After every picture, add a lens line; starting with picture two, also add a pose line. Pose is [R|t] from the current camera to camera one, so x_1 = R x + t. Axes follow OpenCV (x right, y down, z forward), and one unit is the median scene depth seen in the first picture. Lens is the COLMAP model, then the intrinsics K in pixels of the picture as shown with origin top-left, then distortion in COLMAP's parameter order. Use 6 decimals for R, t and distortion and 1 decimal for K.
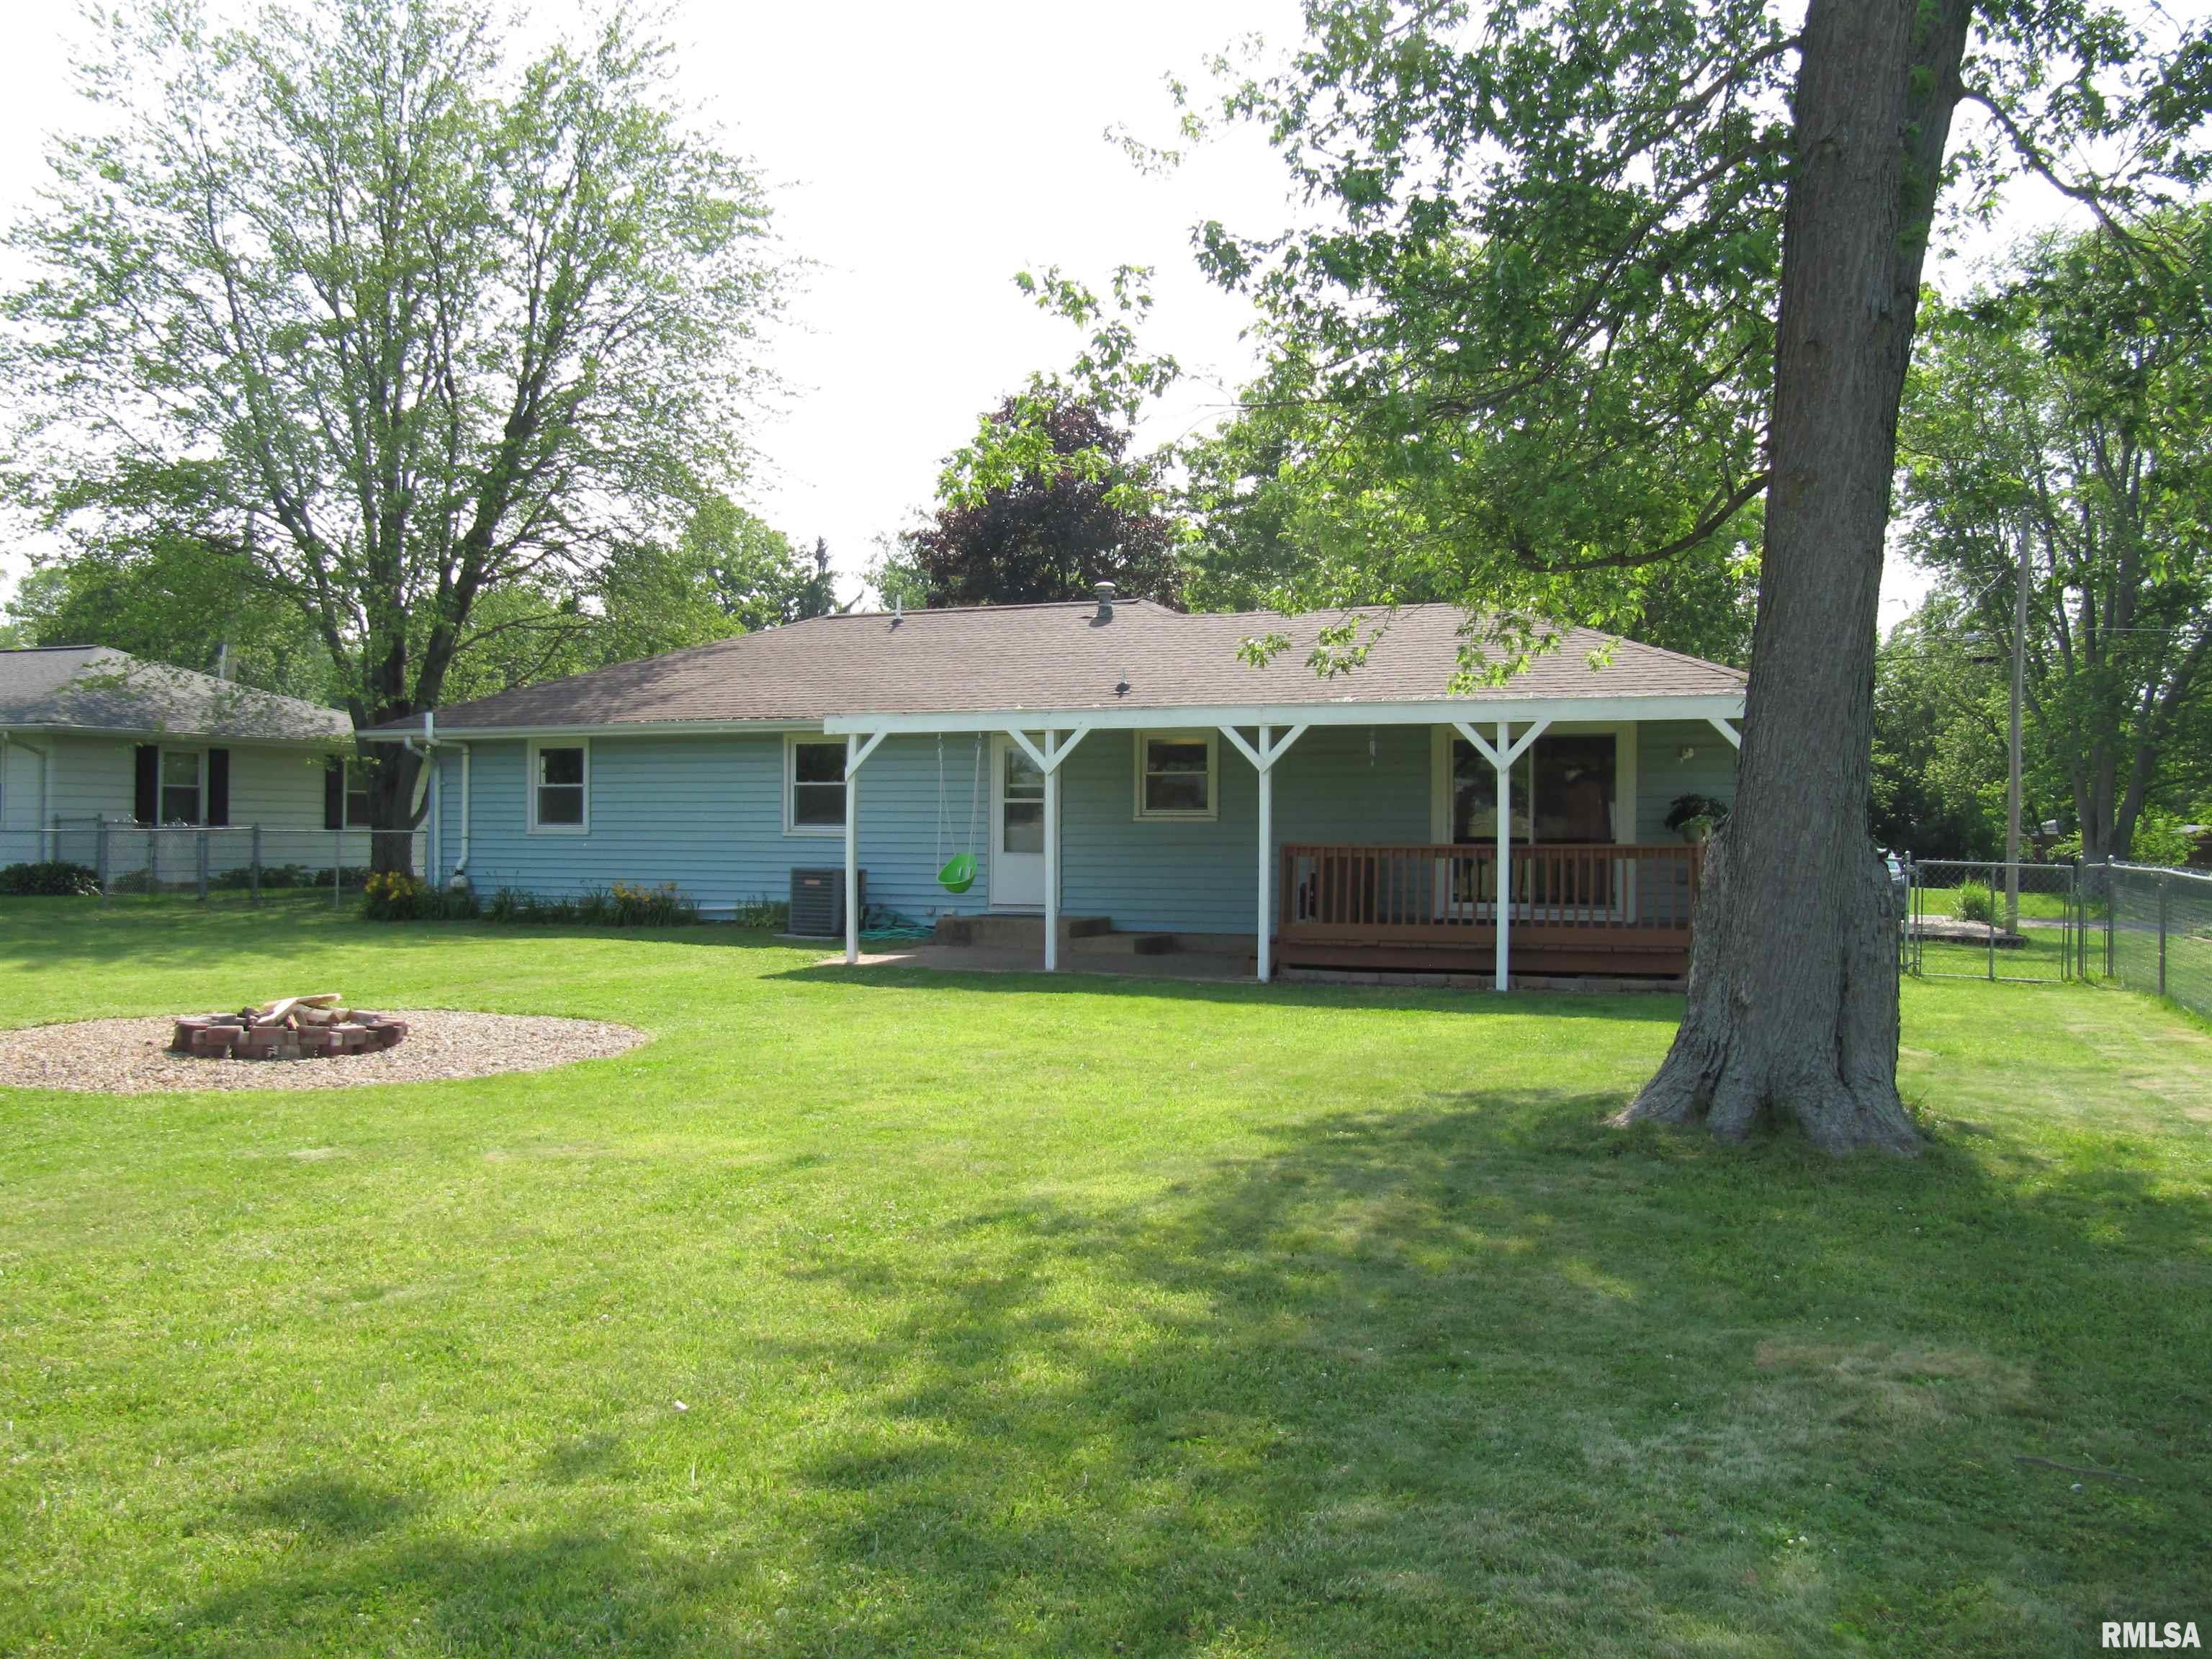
lens RADIAL K [[1825.8, 0, 1107.9], [0, 1825.8, 818.4], [0, 0, 1]] dist [-0.057344, 0.029181]
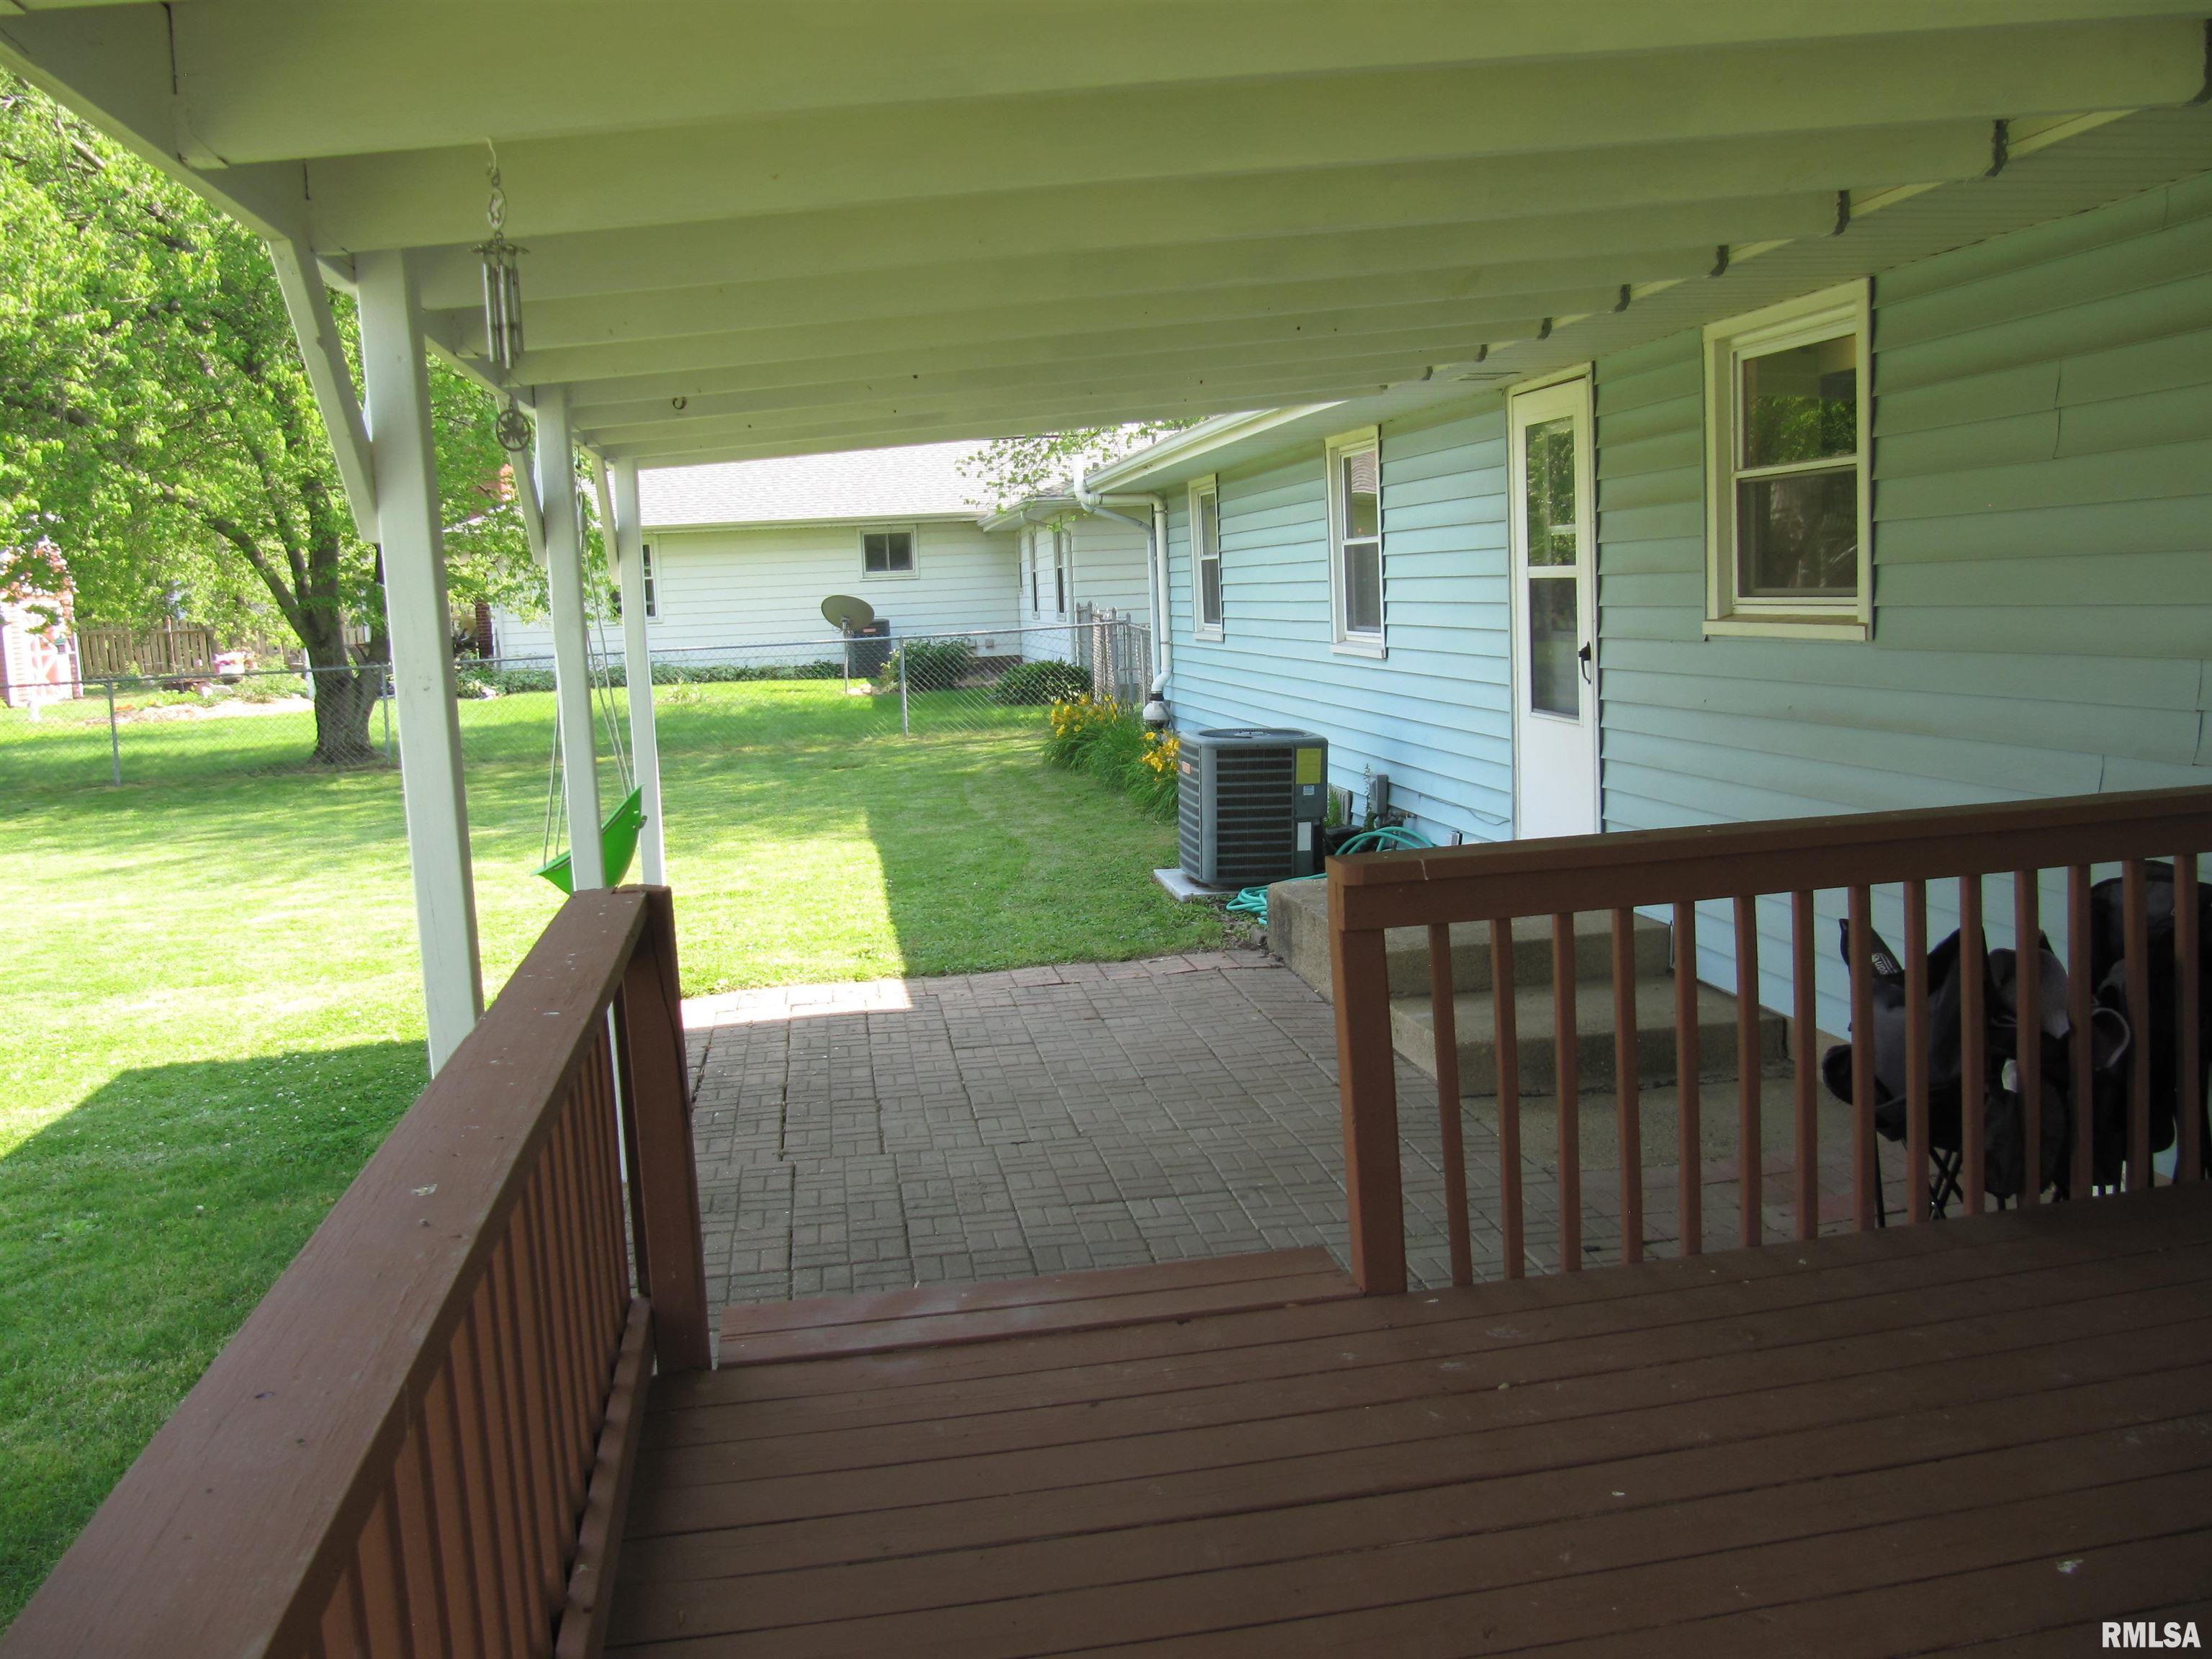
lens RADIAL K [[1825.8, 0, 1107.9], [0, 1825.8, 818.4], [0, 0, 1]] dist [-0.057344, 0.029181]
pose [[0.515195, 0.077490, -0.853563, 0.211670], [0.060578, 0.990121, 0.126451, -0.011744], [0.854930, -0.116854, 0.505411, 0.703199]]
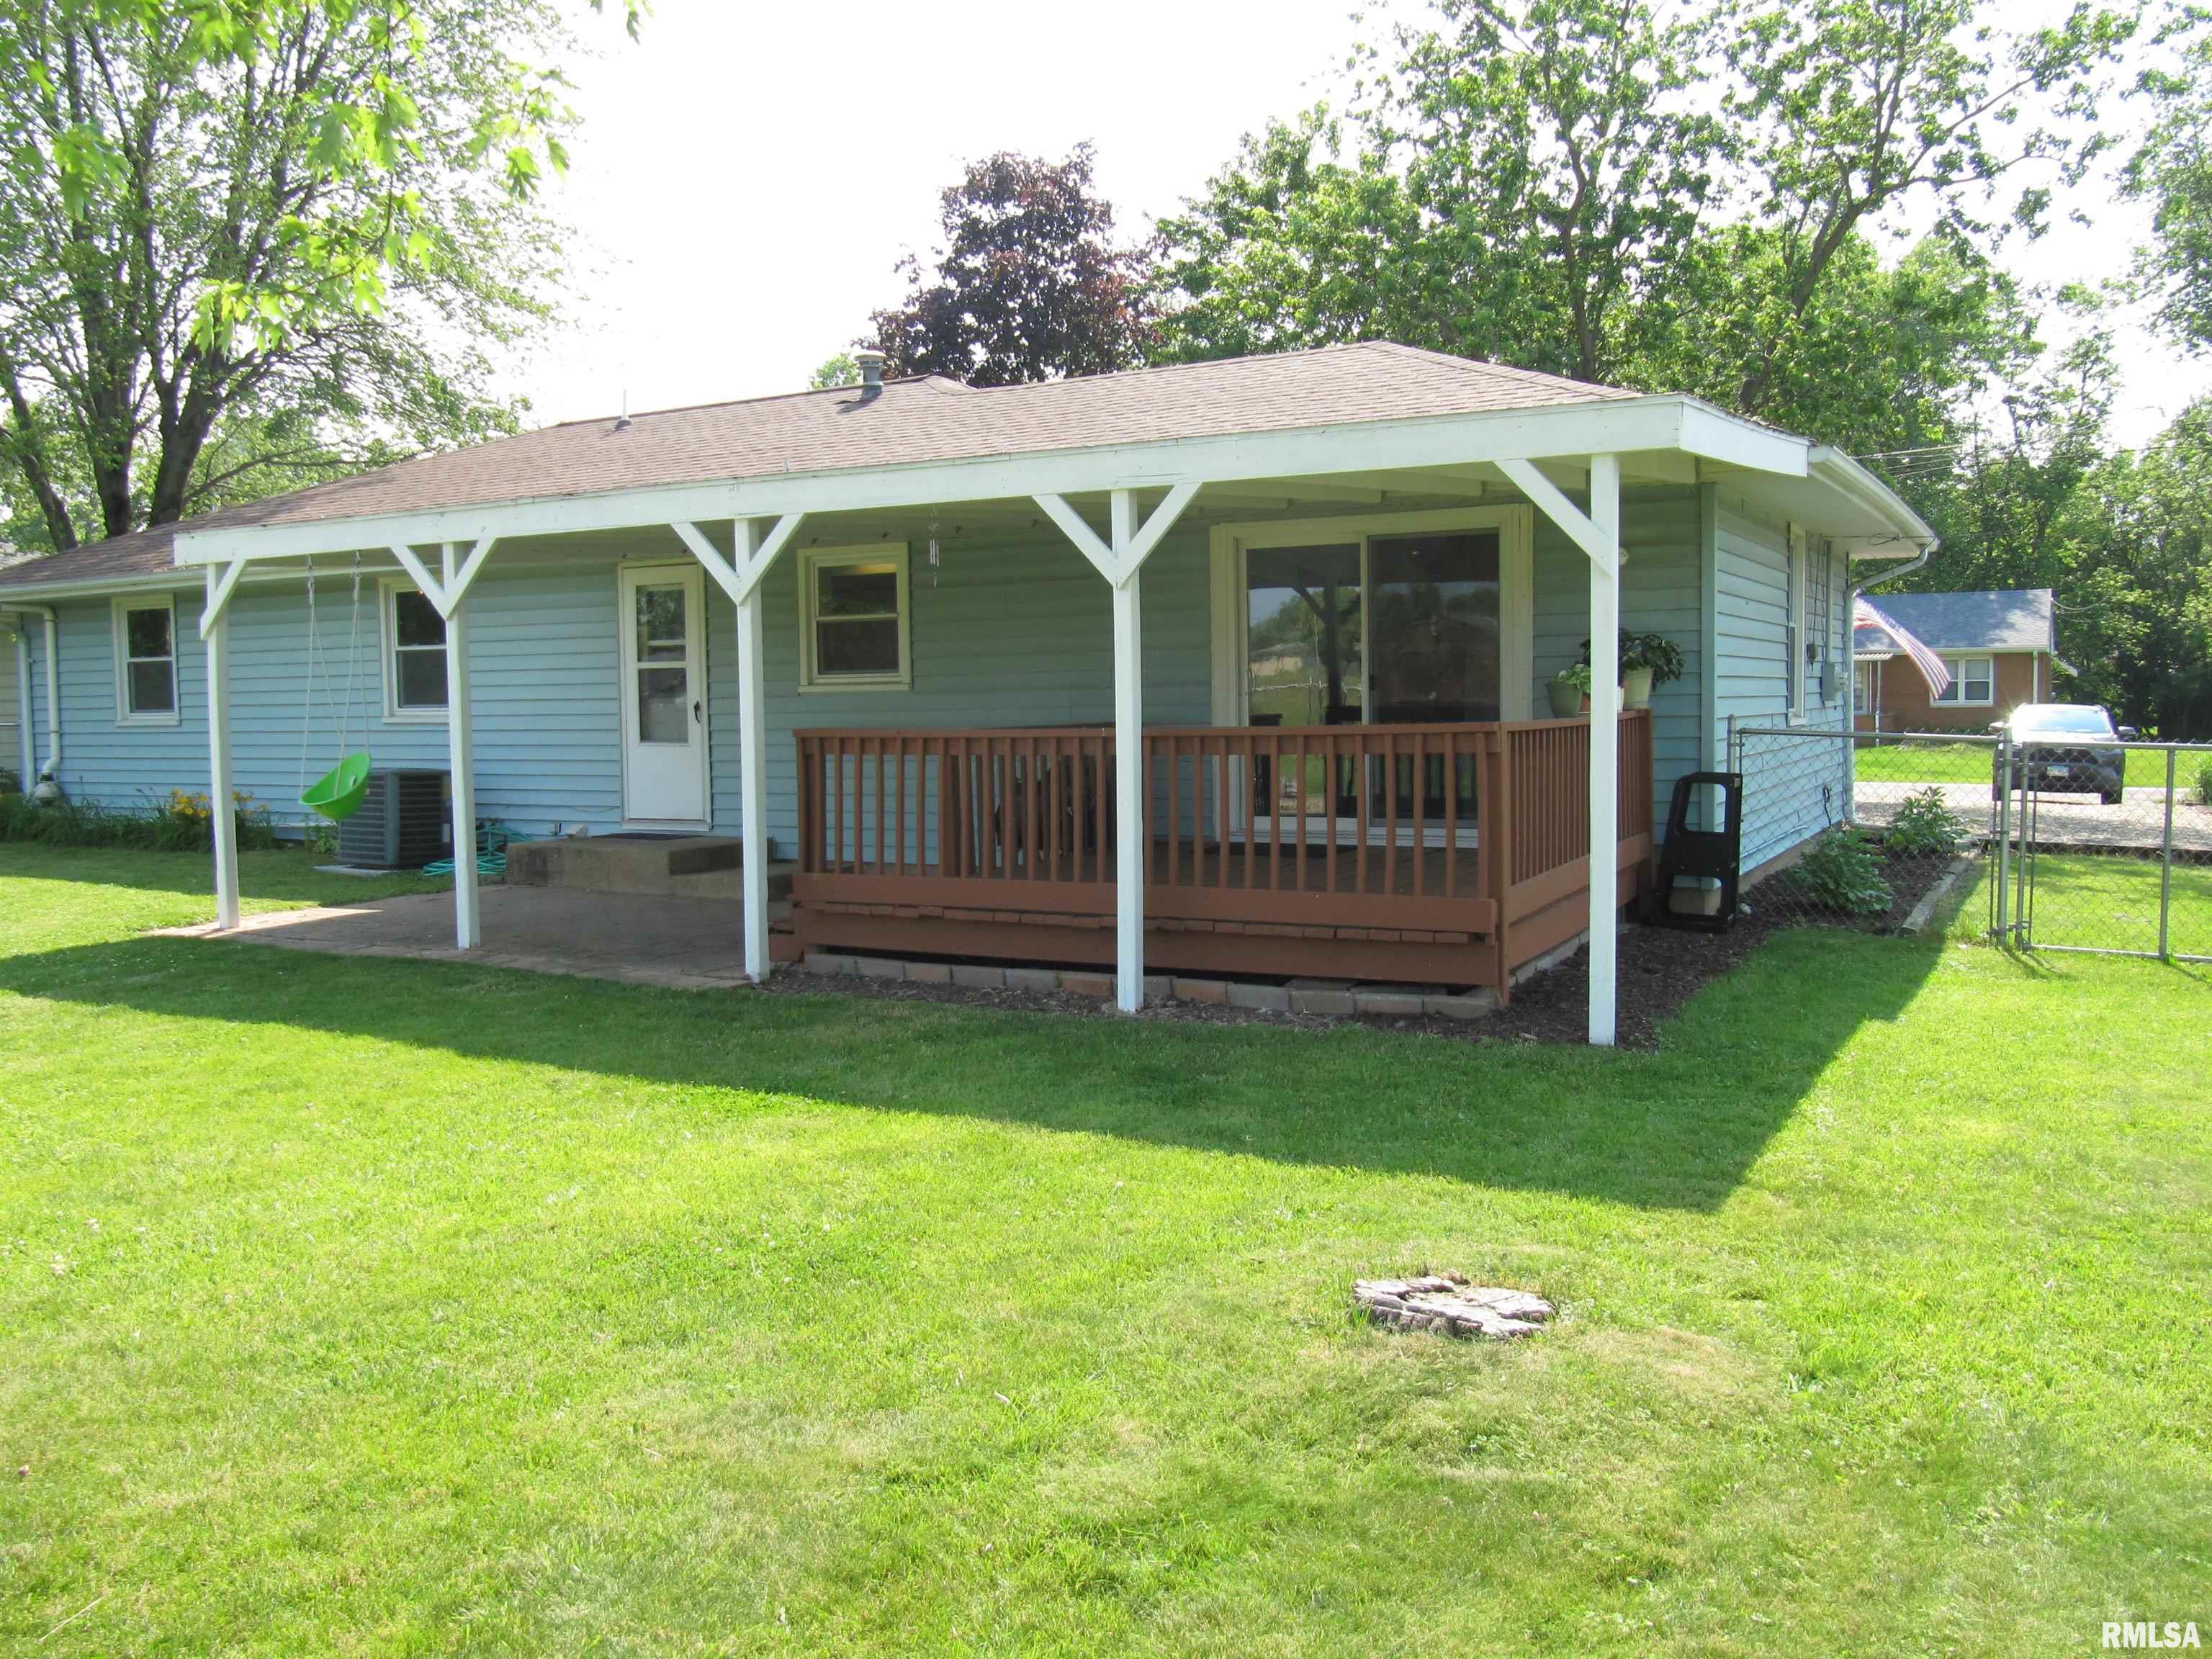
lens RADIAL K [[1823.8, 0, 1111.5], [0, 1823.8, 837.3], [0, 0, 1]] dist [-0.051679, 0.018064]
pose [[0.992209, -0.009698, -0.124210, 0.191436], [0.020096, 0.996369, 0.082736, 0.001511], [0.122957, -0.084587, 0.988801, 0.336968]]
